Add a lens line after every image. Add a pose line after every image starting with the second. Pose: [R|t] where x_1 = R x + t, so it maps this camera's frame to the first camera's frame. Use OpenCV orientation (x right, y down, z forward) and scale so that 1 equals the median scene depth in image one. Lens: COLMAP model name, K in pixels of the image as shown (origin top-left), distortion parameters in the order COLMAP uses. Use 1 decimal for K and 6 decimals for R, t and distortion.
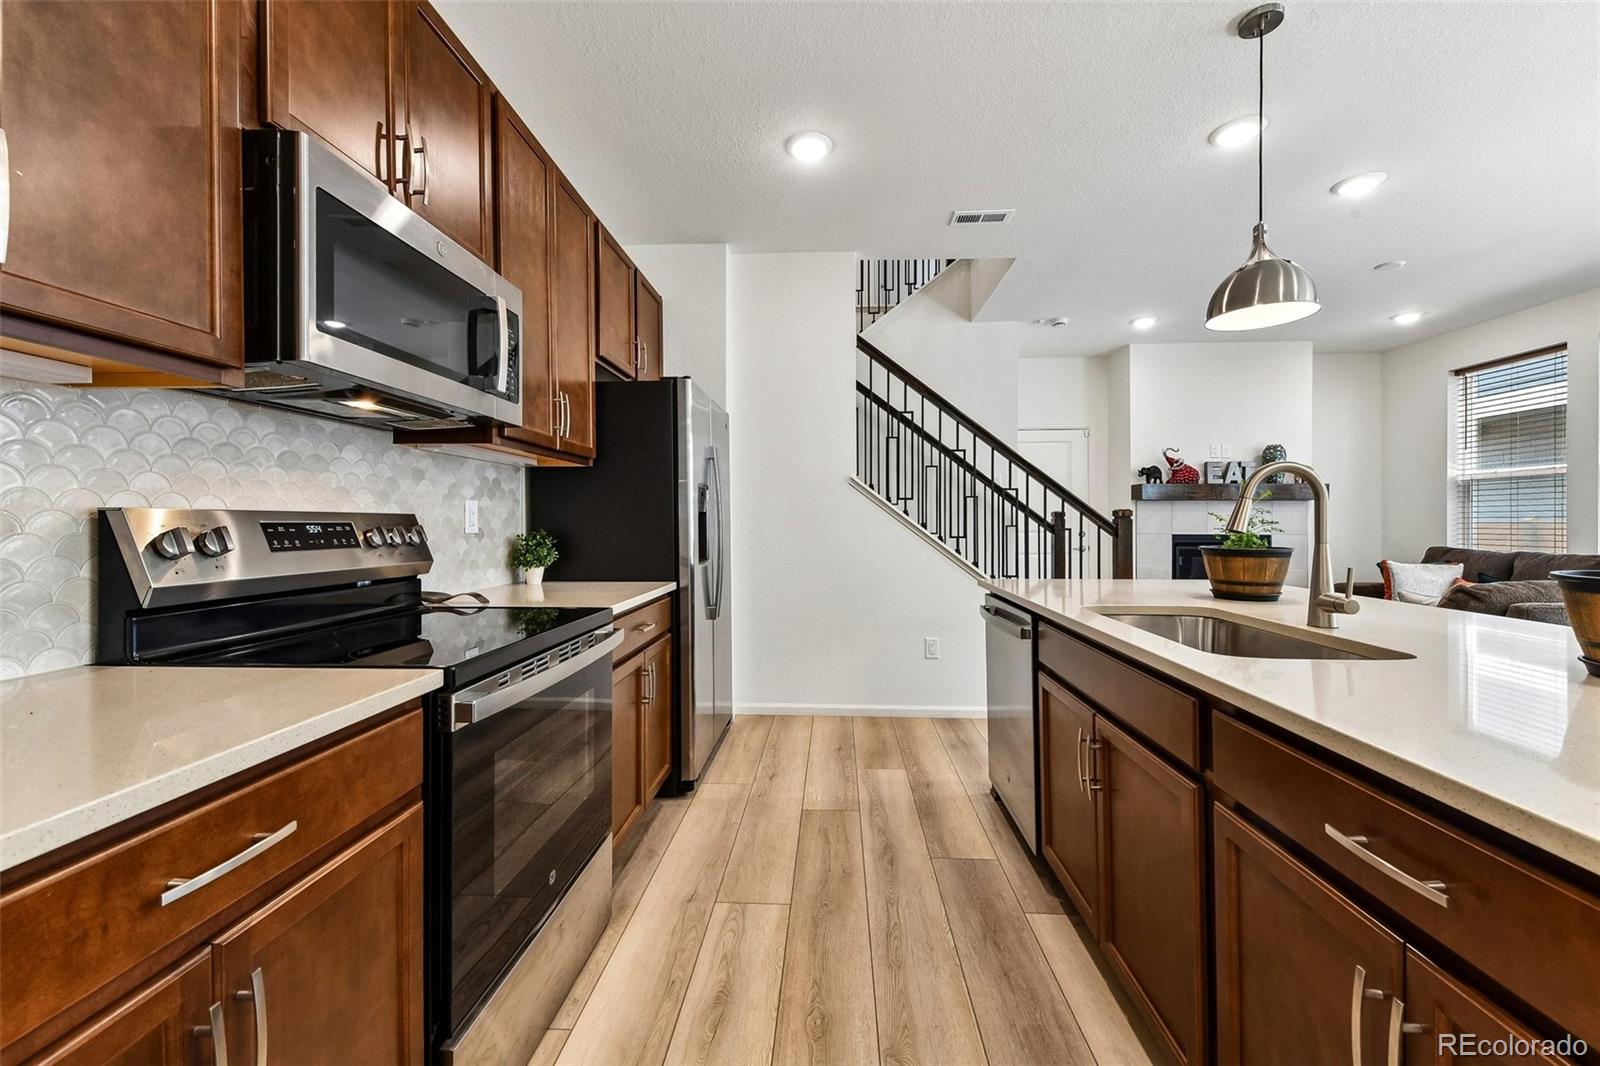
lens RADIAL K [[631.2, 0, 793.7], [0, 631.2, 520.4], [0, 0, 1]] dist [0.021529, -0.008178]
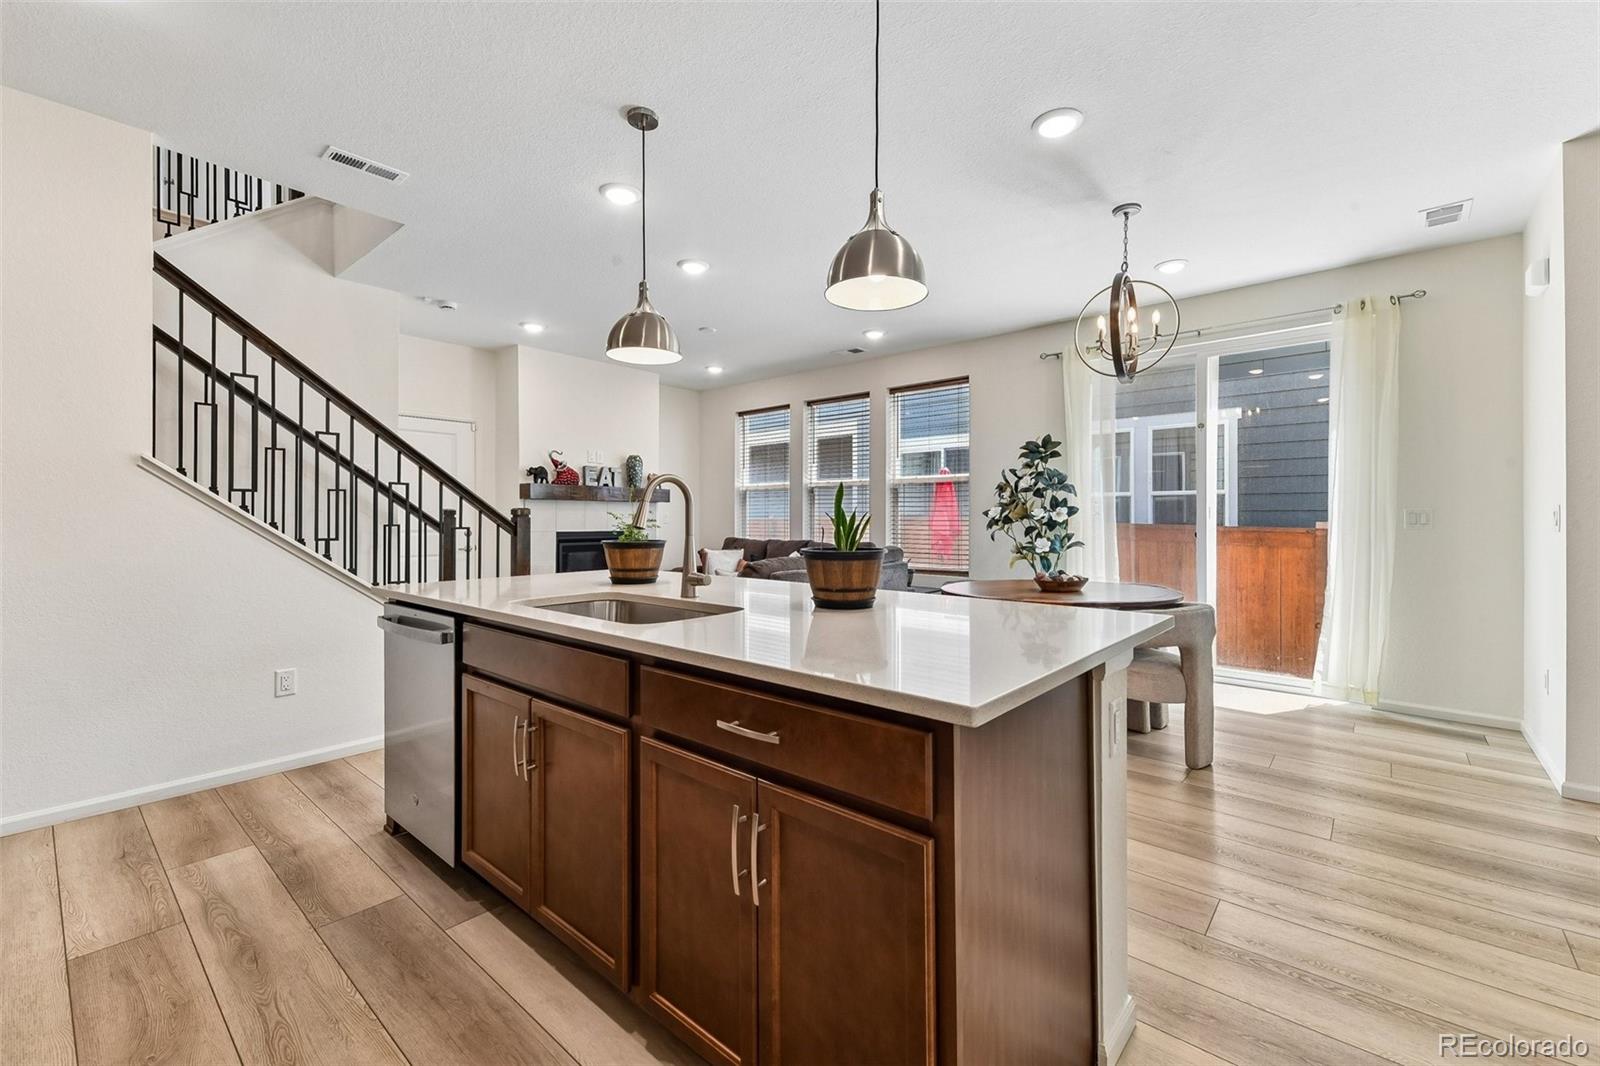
lens RADIAL K [[660.6, 0, 810.6], [0, 660.6, 516.0], [0, 0, 1]] dist [0.012194, -0.002158]
pose [[0.607972, 0.002367, 0.793955, -0.055867], [0.000722, 0.999993, -0.003534, -0.000564], [-0.793958, 0.002722, 0.607966, -0.025286]]
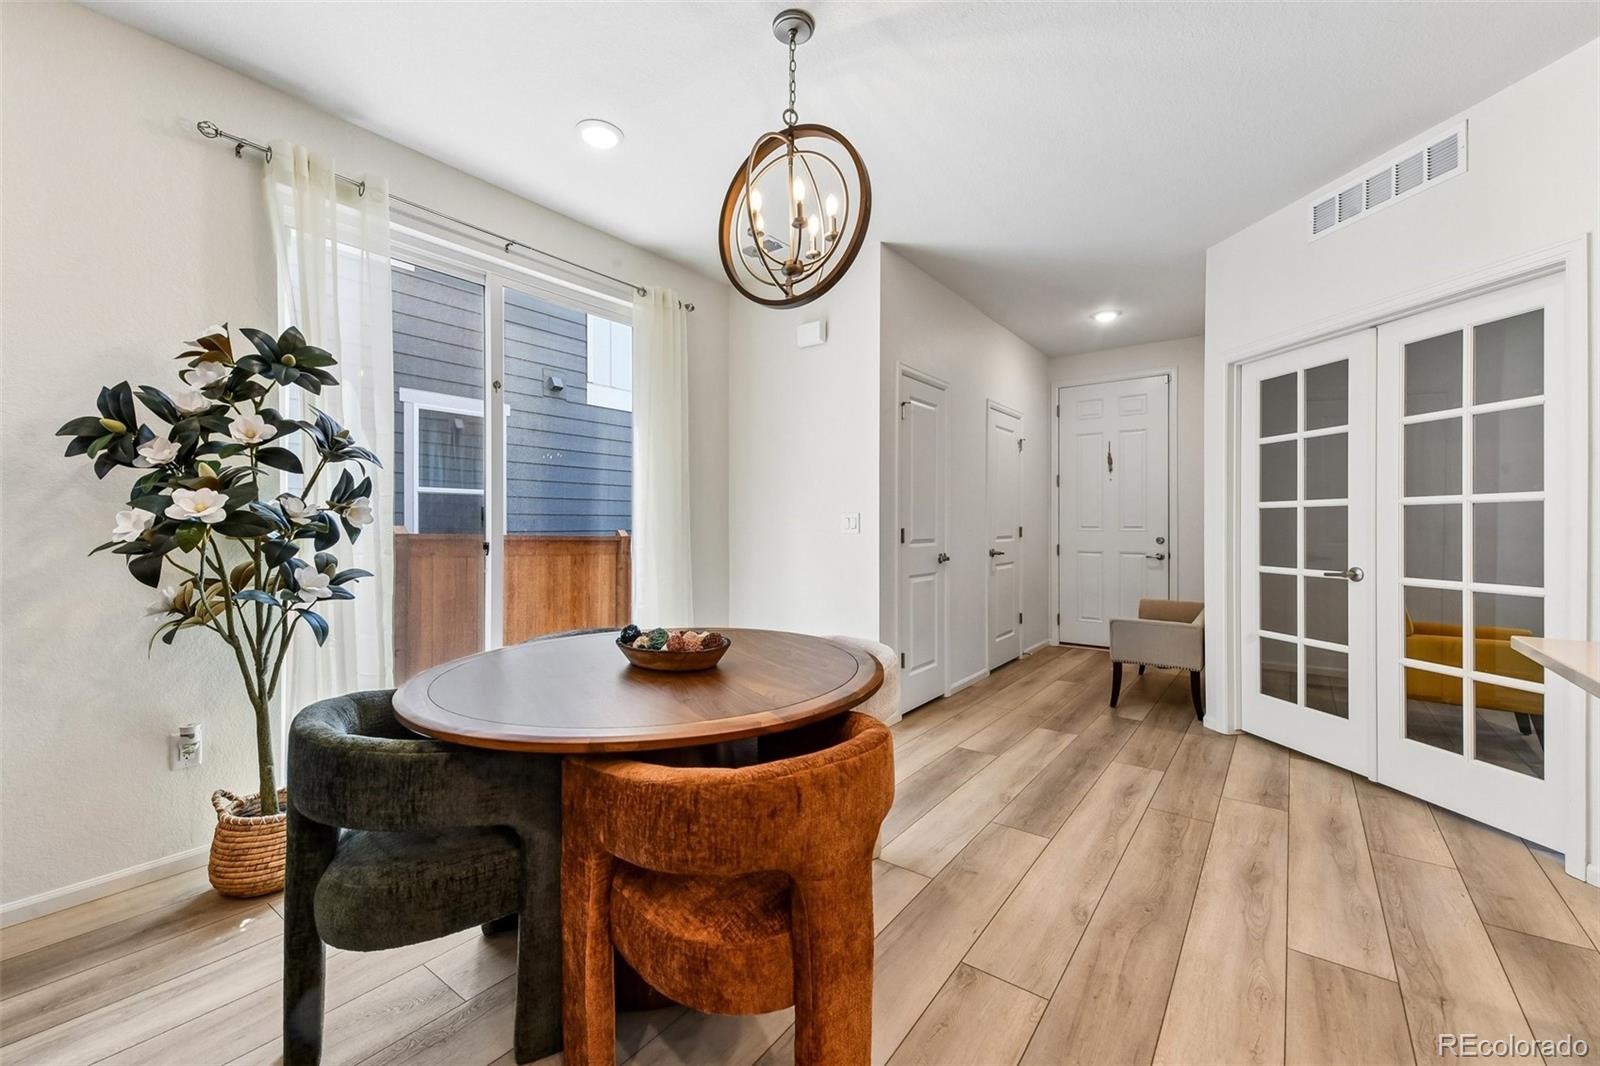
lens RADIAL K [[660.6, 0, 802.6], [0, 660.6, 524.6], [0, 0, 1]] dist [0.012194, -0.002158]
pose [[-0.826168, -0.009424, 0.563345, 0.906163], [-0.004540, 0.999939, 0.010070, -0.006075], [-0.563405, 0.005762, -0.826161, 0.961223]]
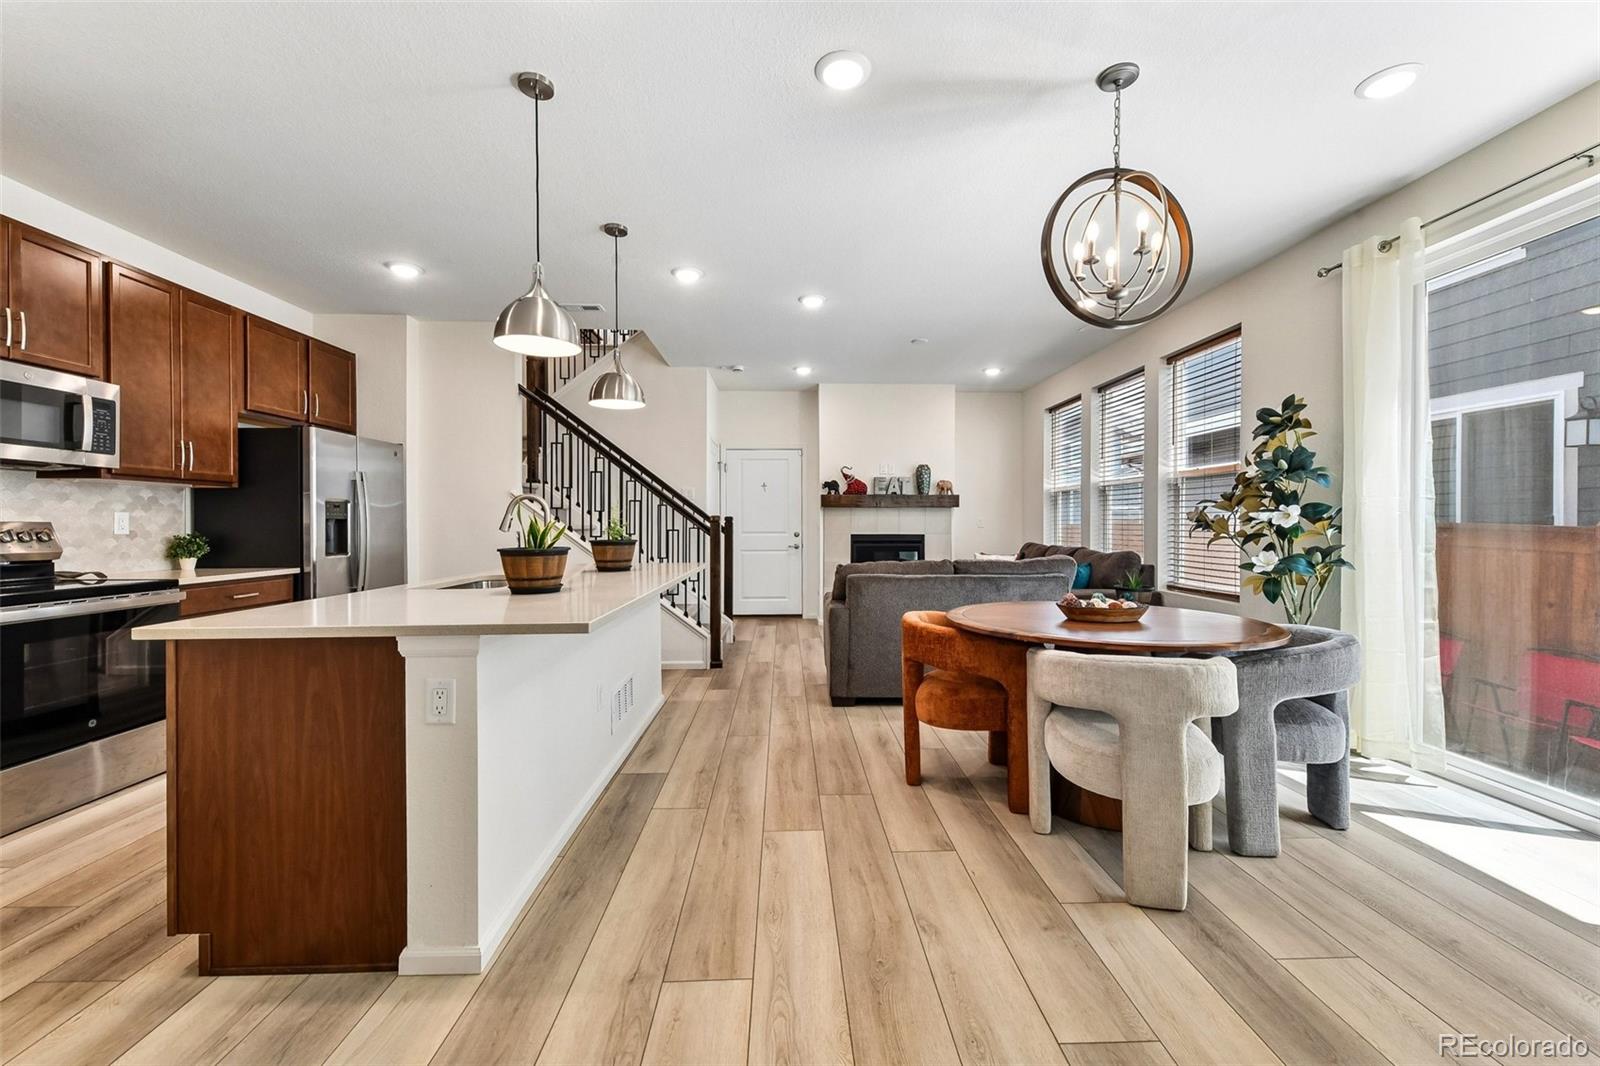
lens RADIAL K [[631.2, 0, 806.5], [0, 631.2, 525.8], [0, 0, 1]] dist [0.021529, -0.008178]
pose [[0.996853, -0.003990, 0.079170, 0.880336], [0.003617, 0.999982, 0.004853, -0.000994], [-0.079188, -0.004551, 0.996849, -0.566354]]
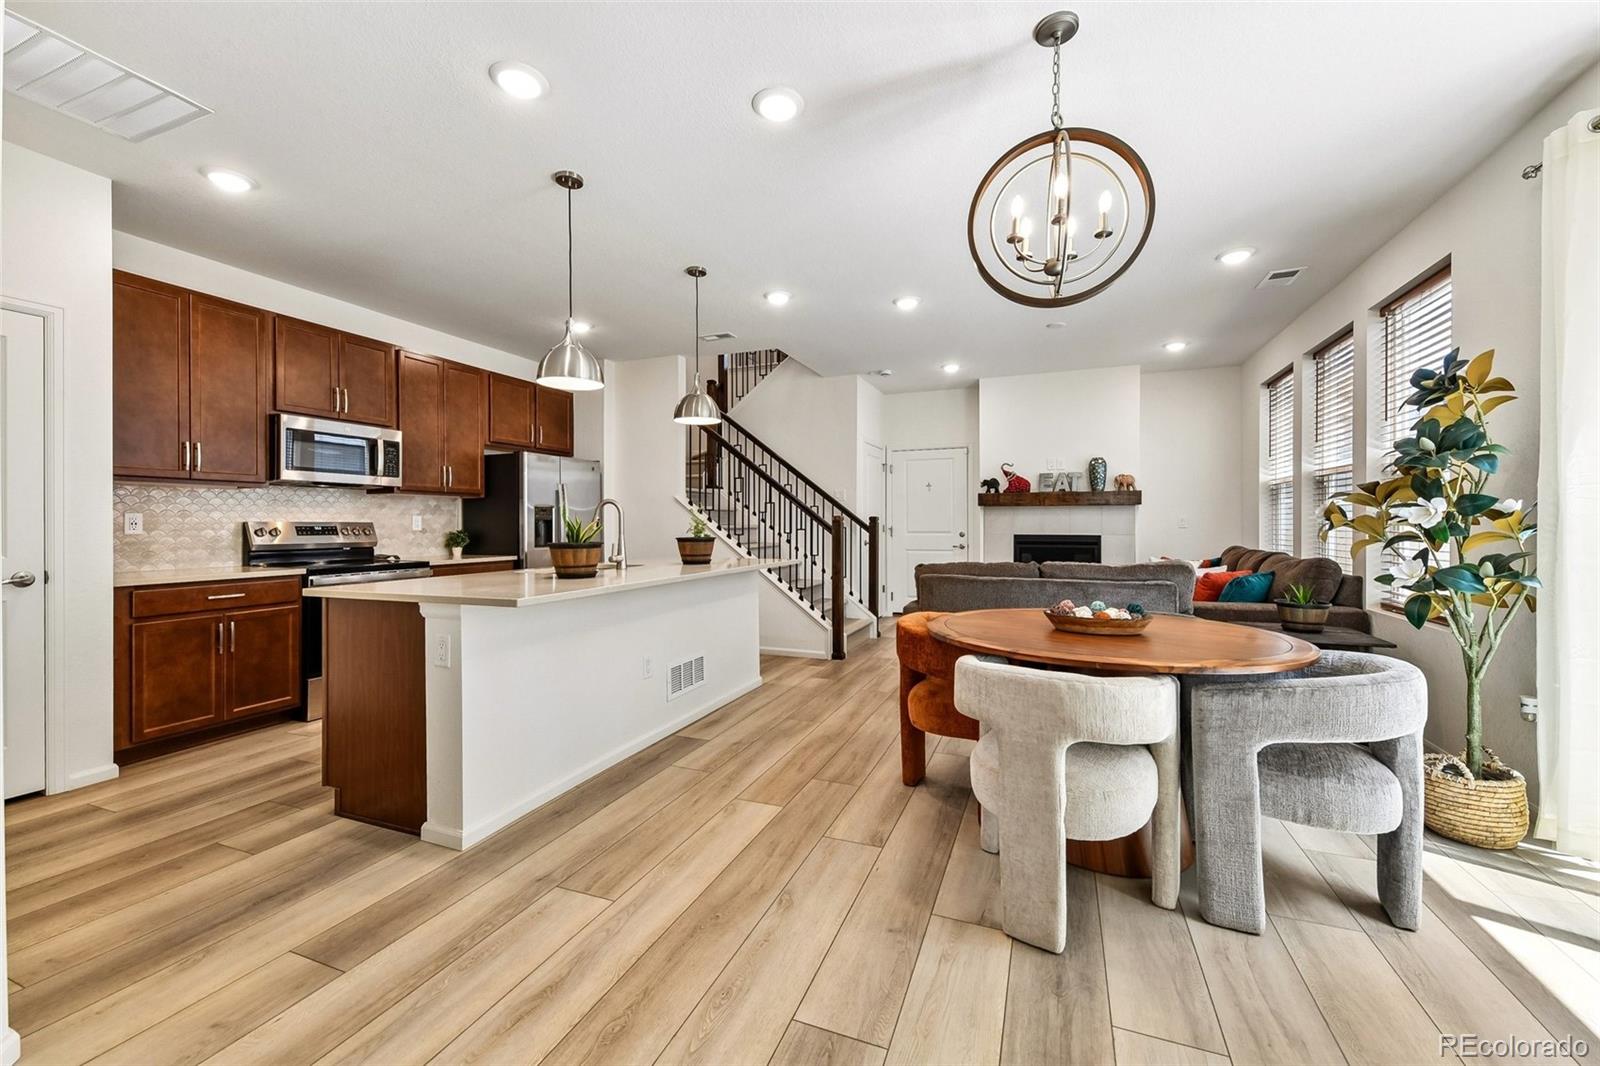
lens RADIAL K [[631.2, 0, 810.8], [0, 631.2, 523.2], [0, 0, 1]] dist [0.021529, -0.008178]
pose [[0.944966, -0.004418, -0.327137, 1.353417], [0.004338, 0.999990, -0.000974, 0.001877], [0.327138, -0.000499, 0.944976, -0.575884]]
